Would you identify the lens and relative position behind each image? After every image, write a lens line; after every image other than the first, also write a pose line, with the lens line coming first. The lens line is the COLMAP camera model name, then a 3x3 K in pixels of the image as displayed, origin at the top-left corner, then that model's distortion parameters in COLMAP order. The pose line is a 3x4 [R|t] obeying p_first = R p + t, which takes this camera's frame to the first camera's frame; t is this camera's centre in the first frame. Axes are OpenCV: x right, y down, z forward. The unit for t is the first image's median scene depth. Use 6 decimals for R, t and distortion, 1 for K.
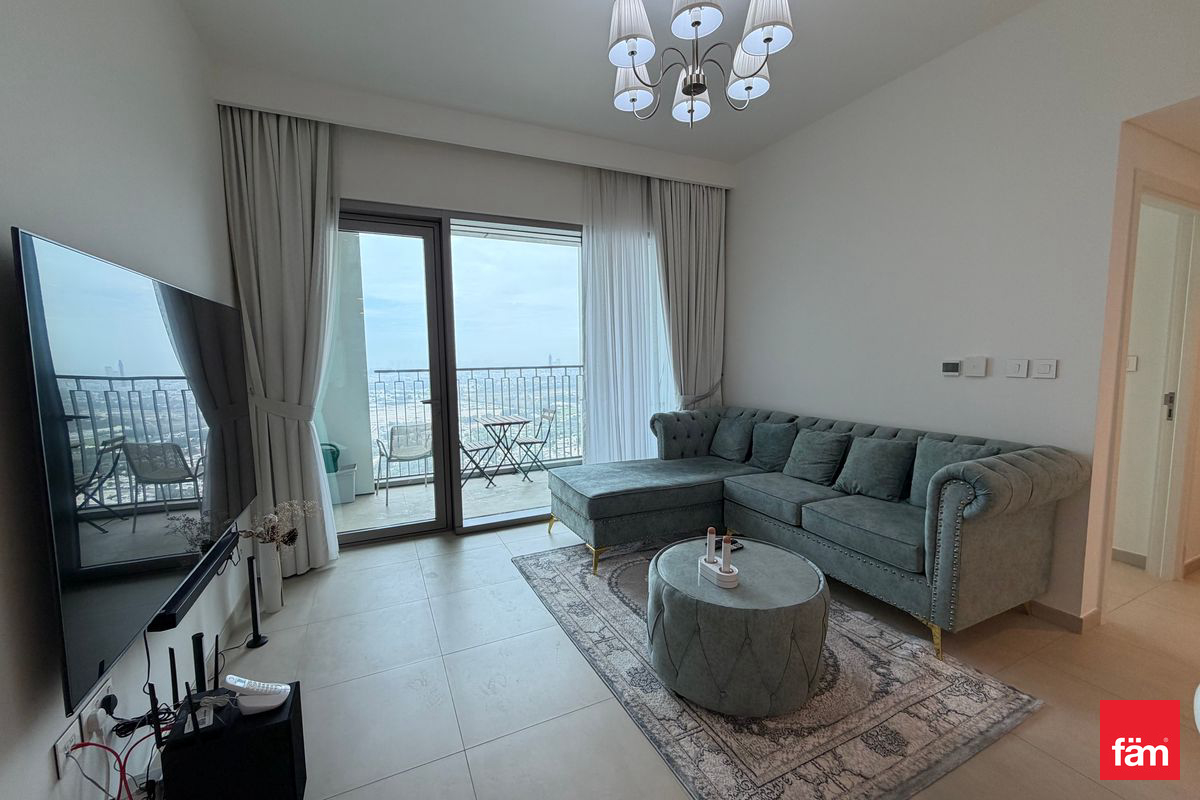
lens RADIAL K [[479.7, 0, 598.0], [0, 479.7, 401.2], [0, 0, 1]] dist [0.001955, 0.000158]
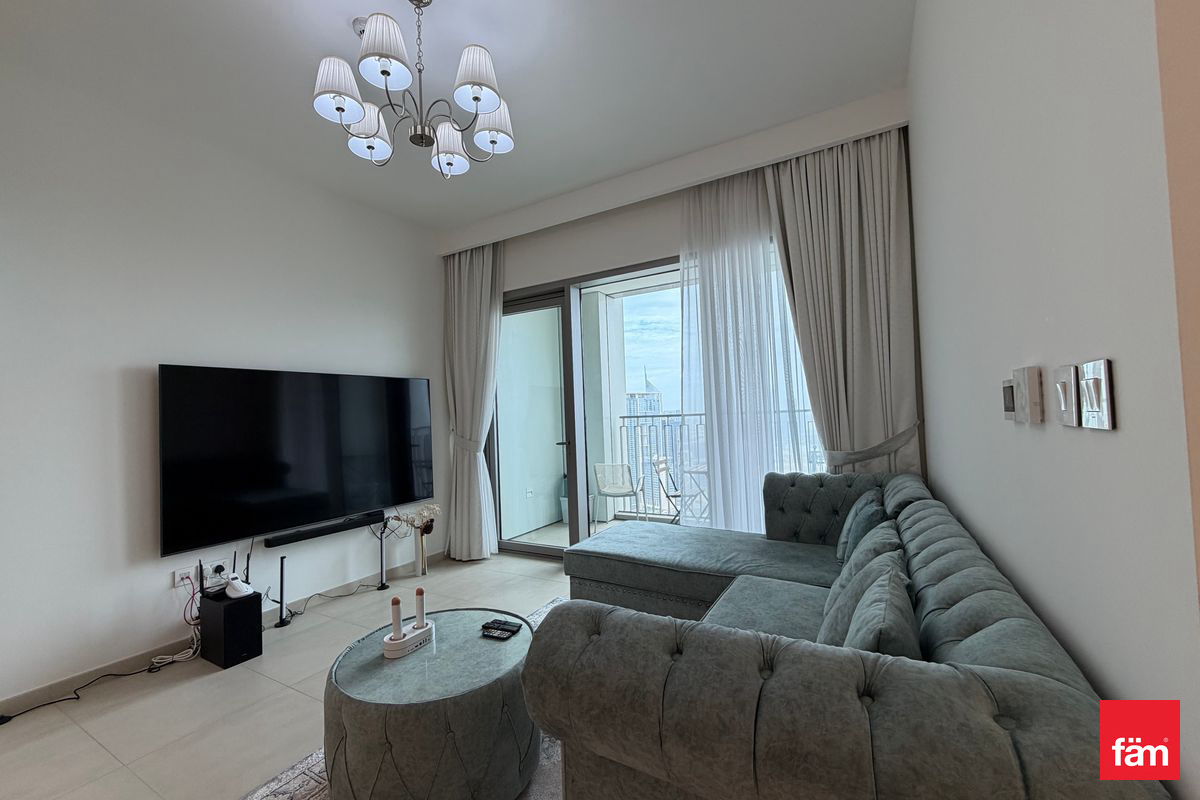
lens RADIAL K [[479.7, 0, 598.0], [0, 479.7, 401.2], [0, 0, 1]] dist [0.001955, 0.000158]
pose [[0.571933, -0.031192, -0.819707, 0.719293], [-0.048315, 0.996261, -0.071622, -0.022557], [0.818876, 0.080567, 0.568287, 0.448693]]
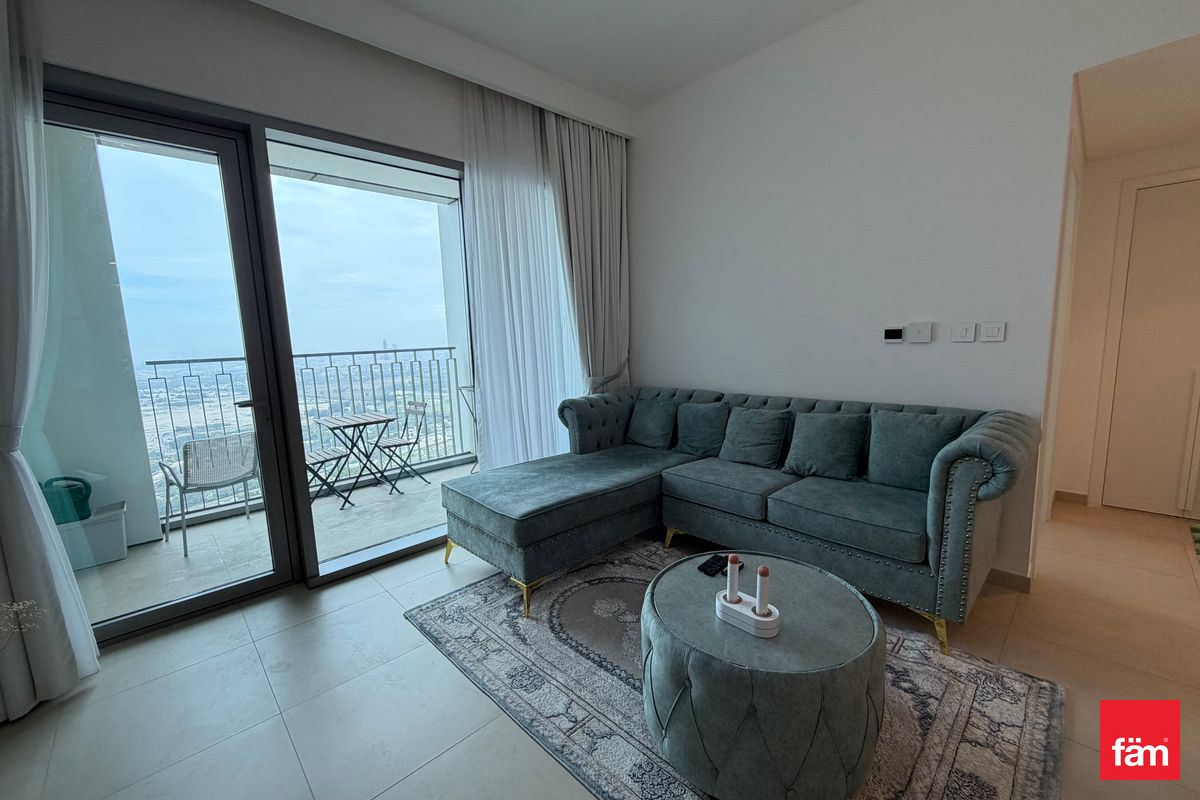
lens RADIAL K [[479.7, 0, 598.0], [0, 479.7, 401.2], [0, 0, 1]] dist [0.001955, 0.000158]
pose [[0.949886, -0.062344, 0.306316, -0.103047], [0.051219, 0.997708, 0.044230, -0.008044], [-0.308371, -0.026325, 0.950902, 0.228523]]
